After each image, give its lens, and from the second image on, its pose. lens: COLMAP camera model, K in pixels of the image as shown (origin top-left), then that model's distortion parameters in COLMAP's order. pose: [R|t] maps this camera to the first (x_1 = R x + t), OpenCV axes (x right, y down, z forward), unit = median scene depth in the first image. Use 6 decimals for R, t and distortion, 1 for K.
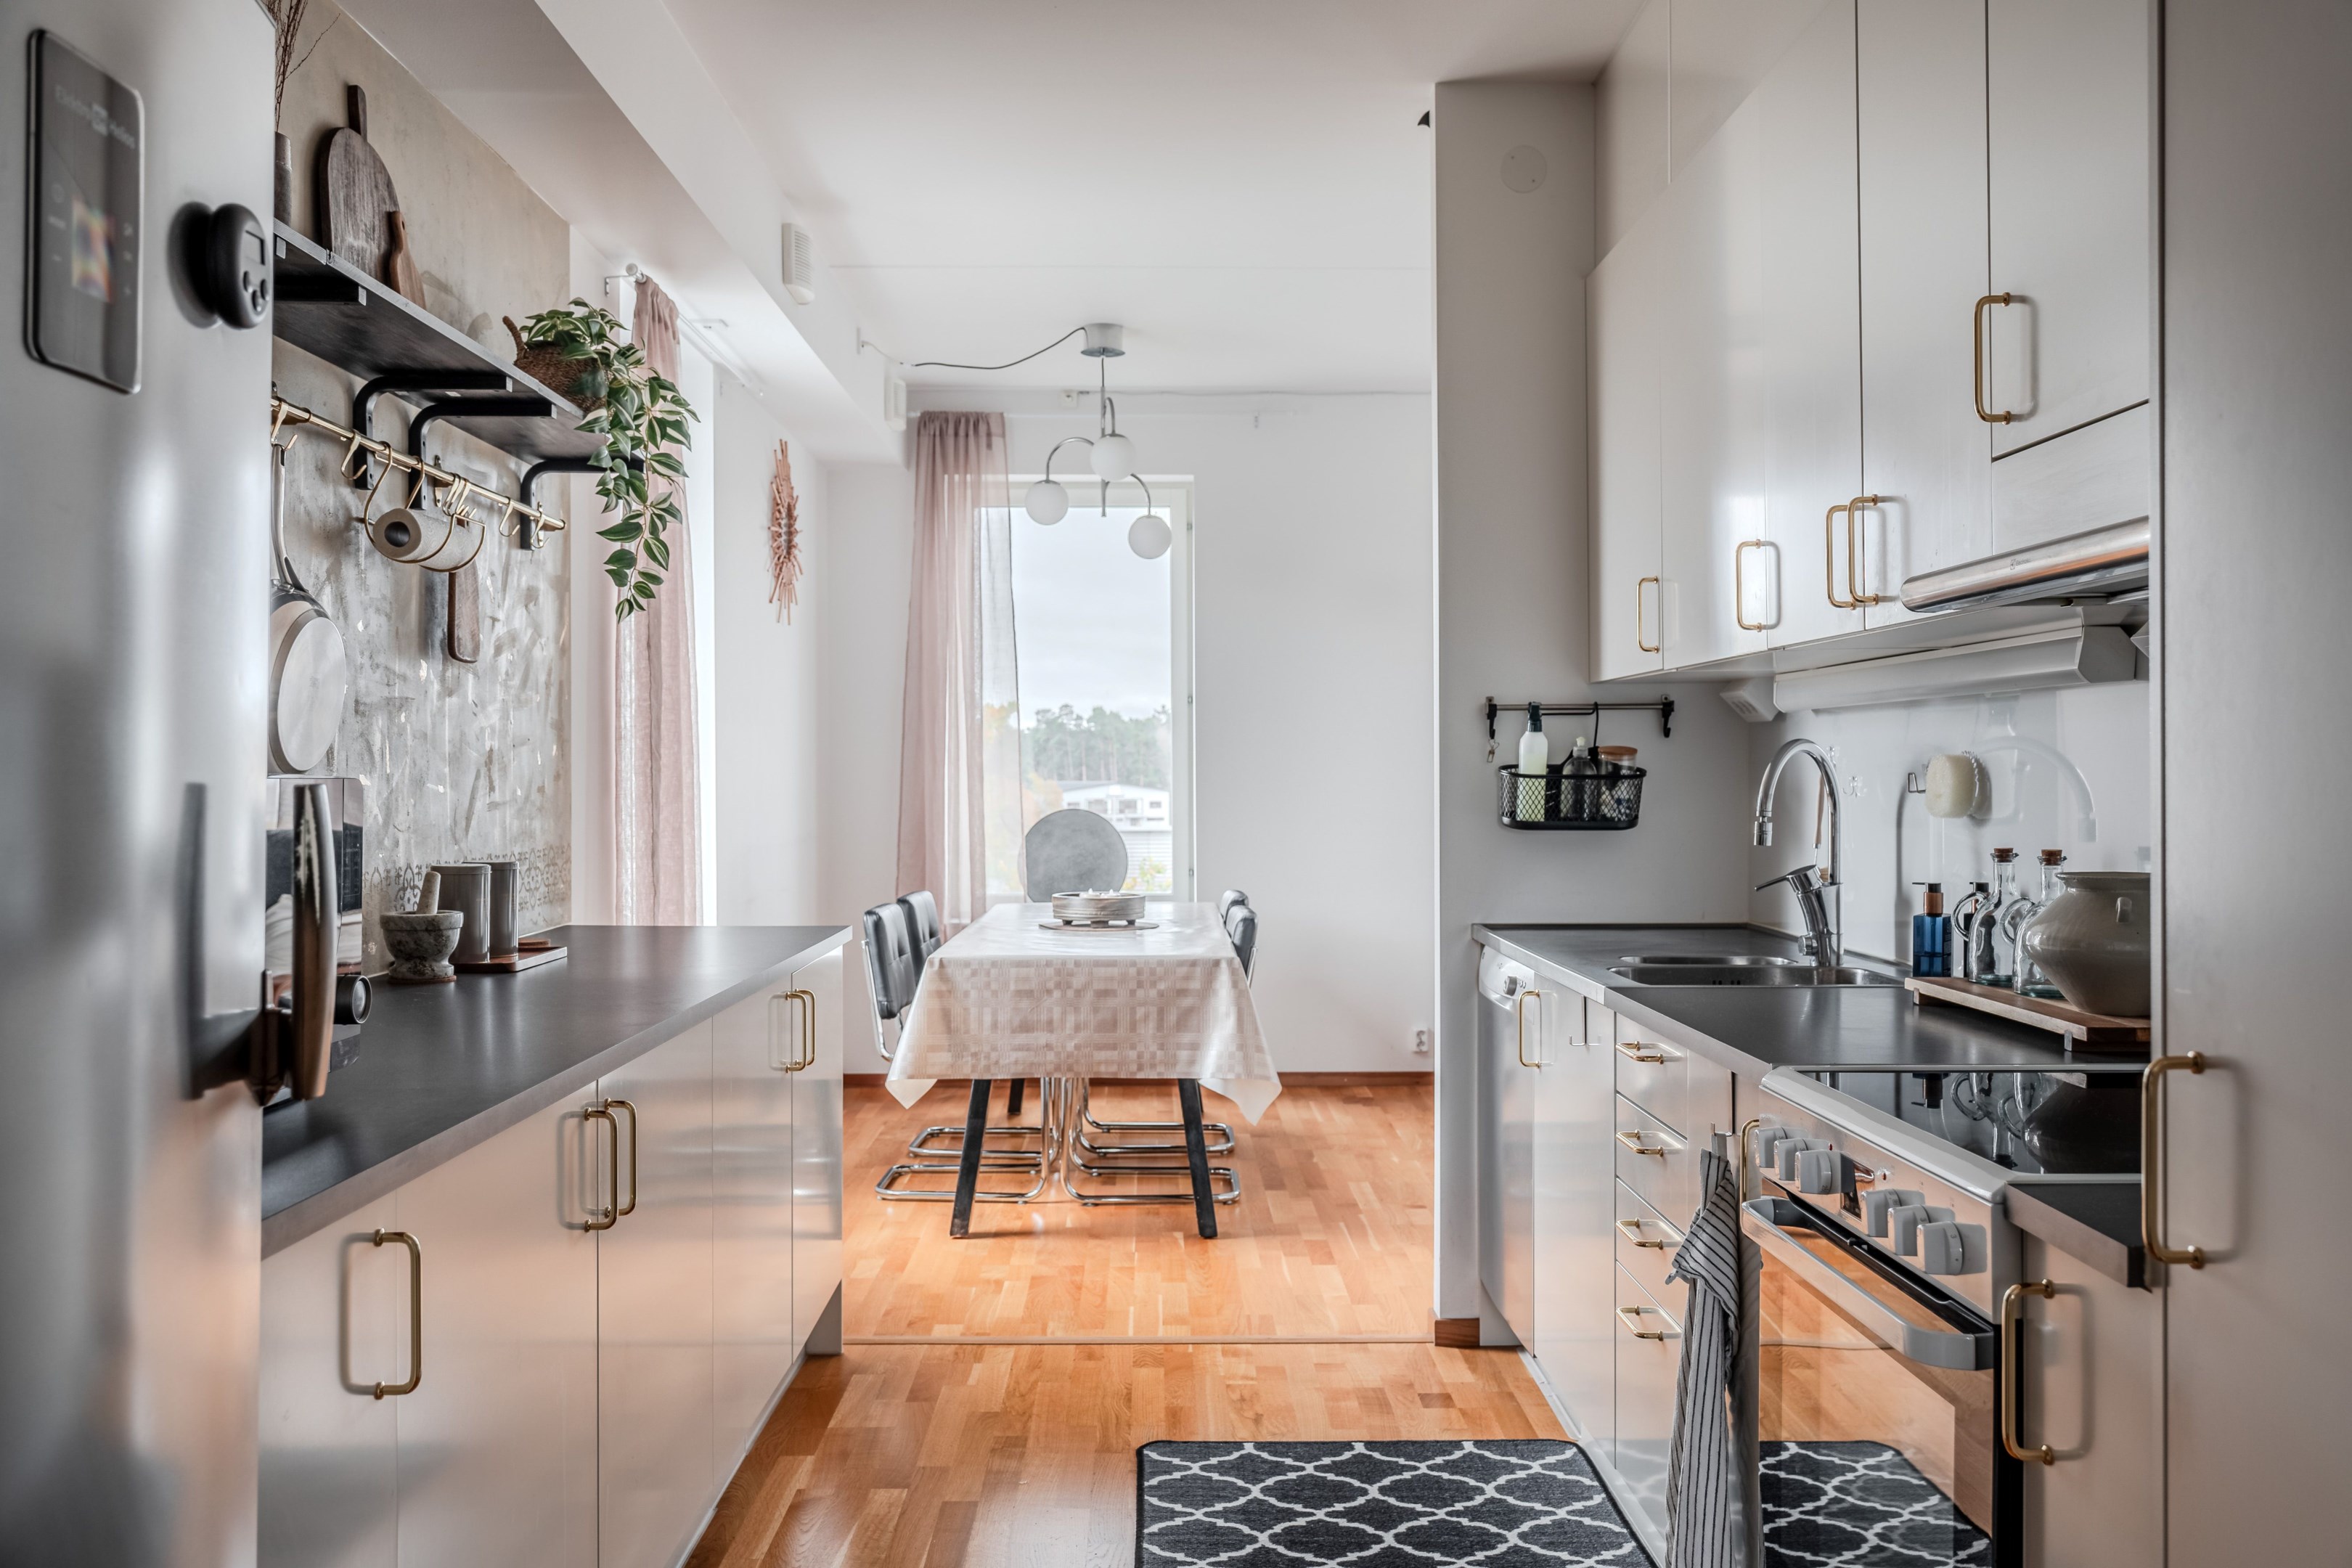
lens RADIAL K [[2022.4, 0, 1181.5], [0, 2022.4, 784.2], [0, 0, 1]] dist [0.015219, 0.000871]
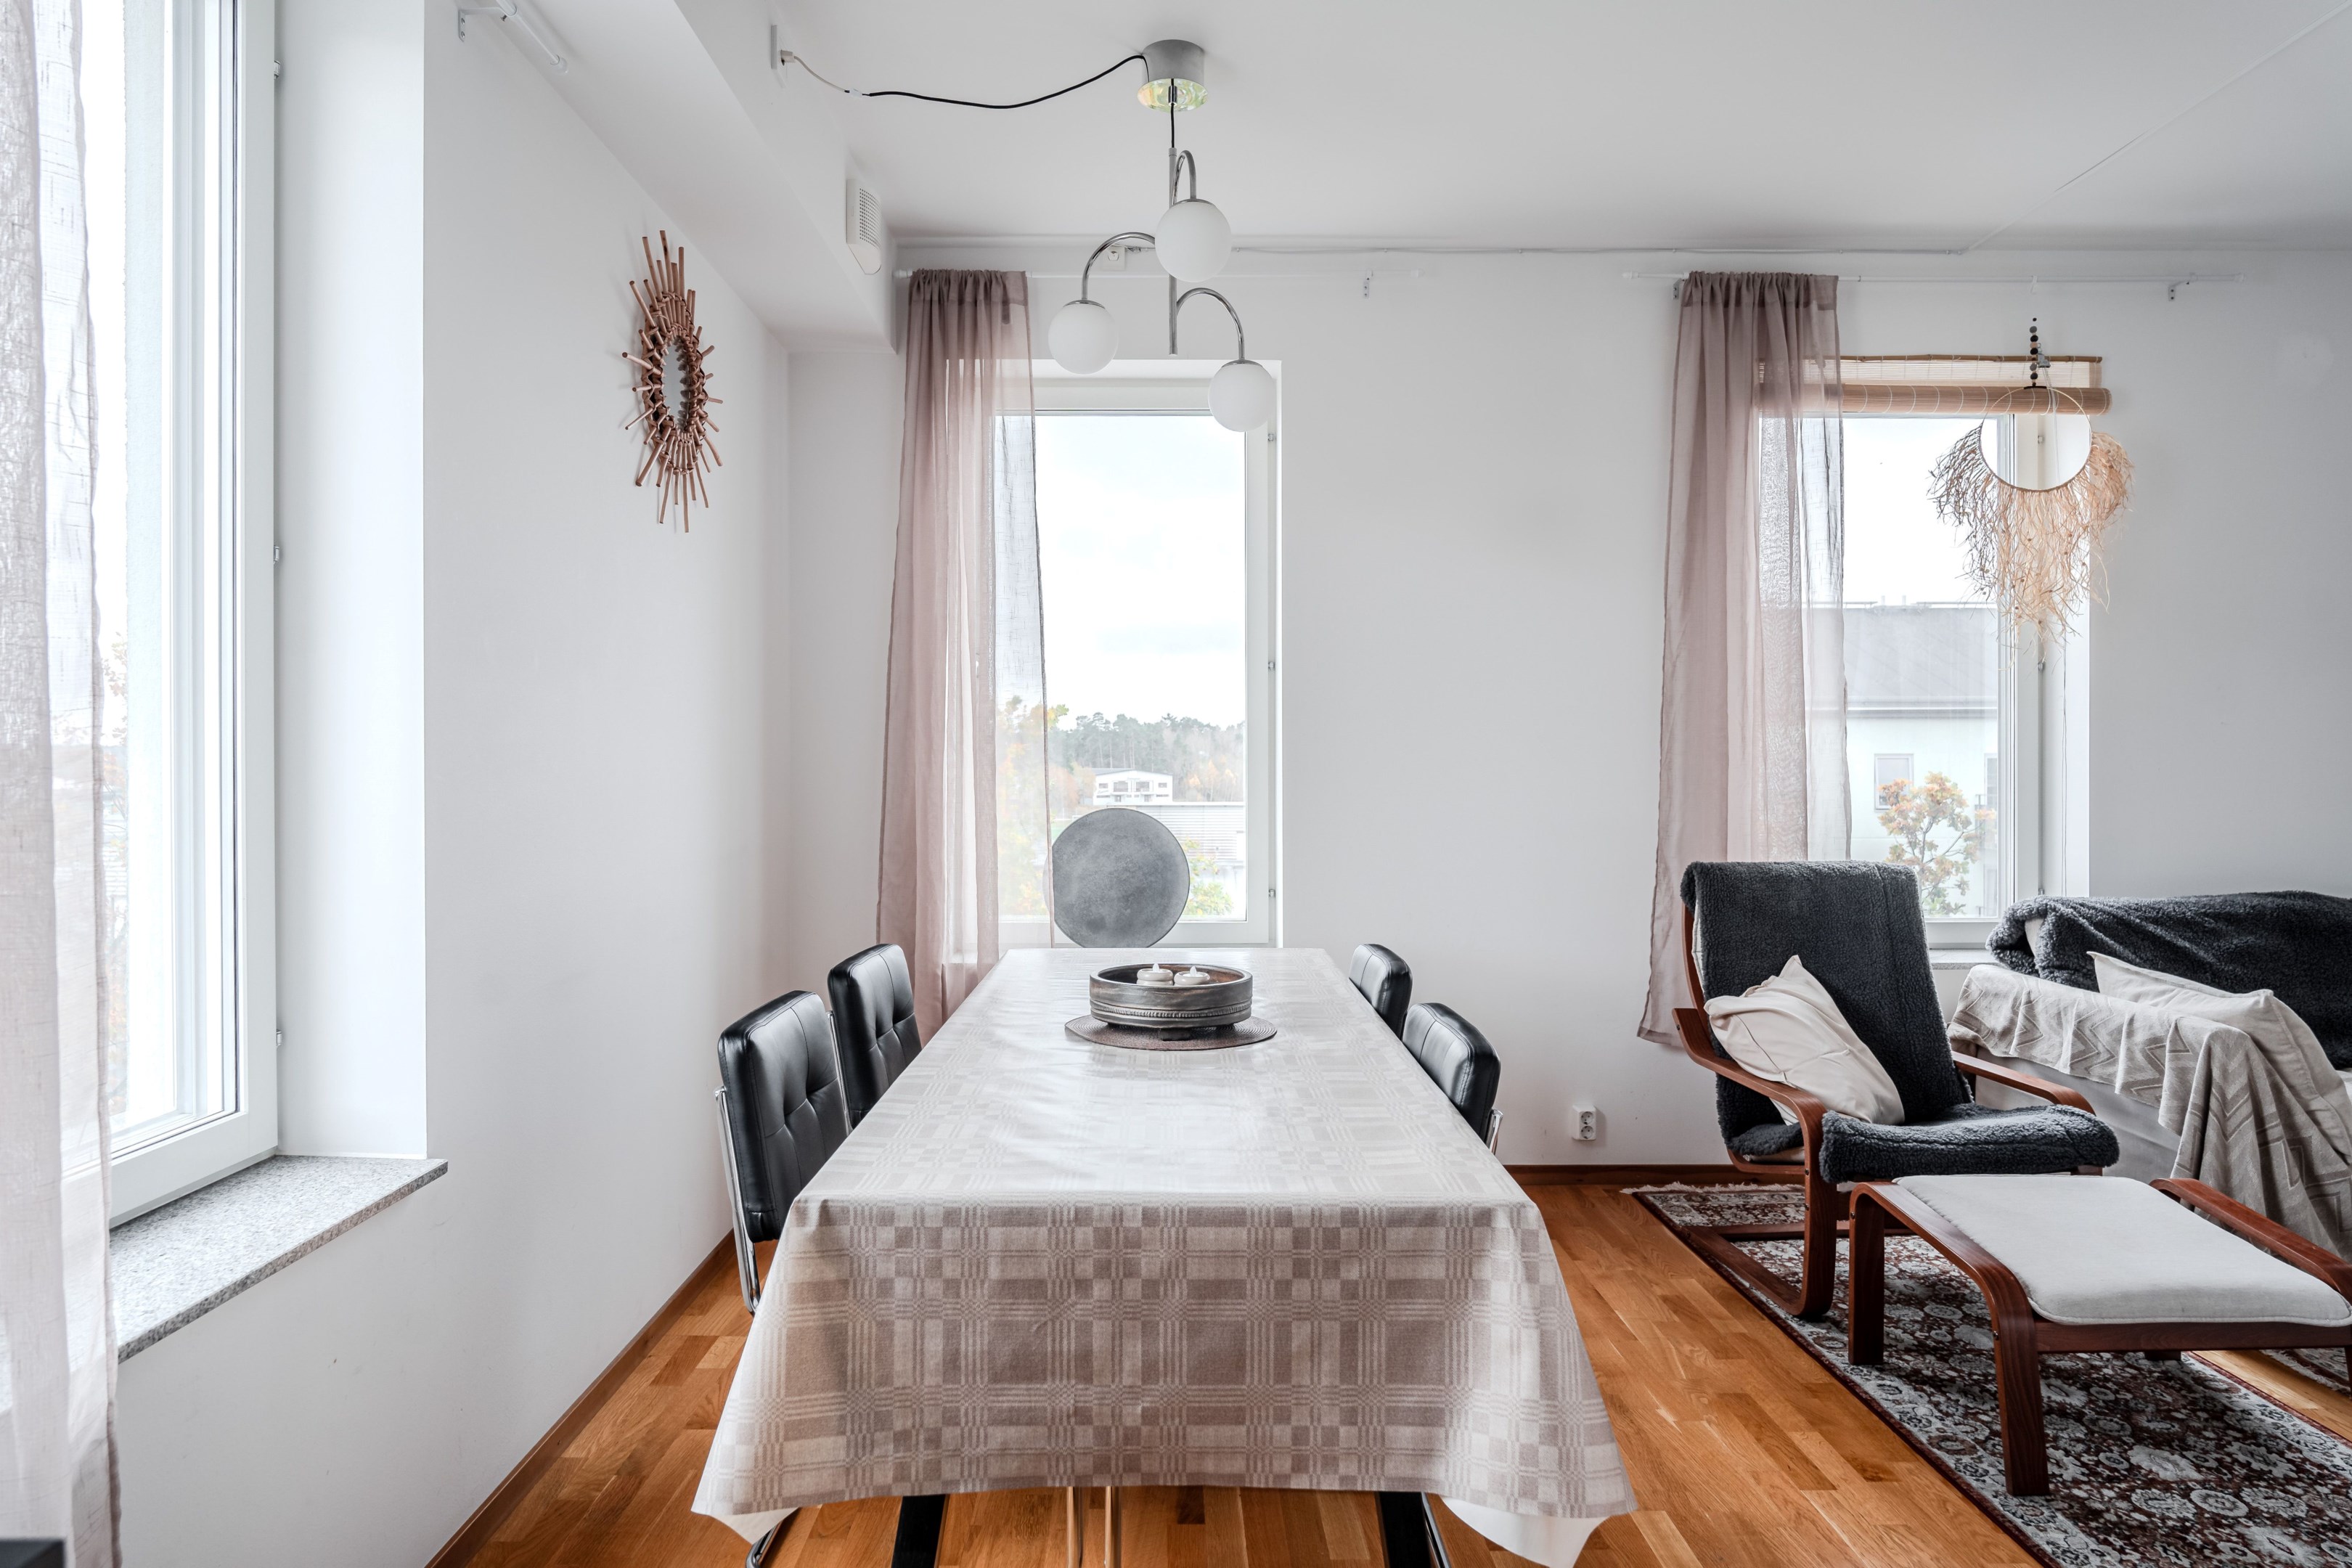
lens RADIAL K [[1428.9, 0, 1169.6], [0, 1428.9, 773.6], [0, 0, 1]] dist [-0.006071, -0.000559]
pose [[0.999970, 0.003740, -0.006739, -0.045805], [-0.003724, 0.999990, 0.002321, -0.003632], [0.006748, -0.002295, 0.999975, 0.705116]]
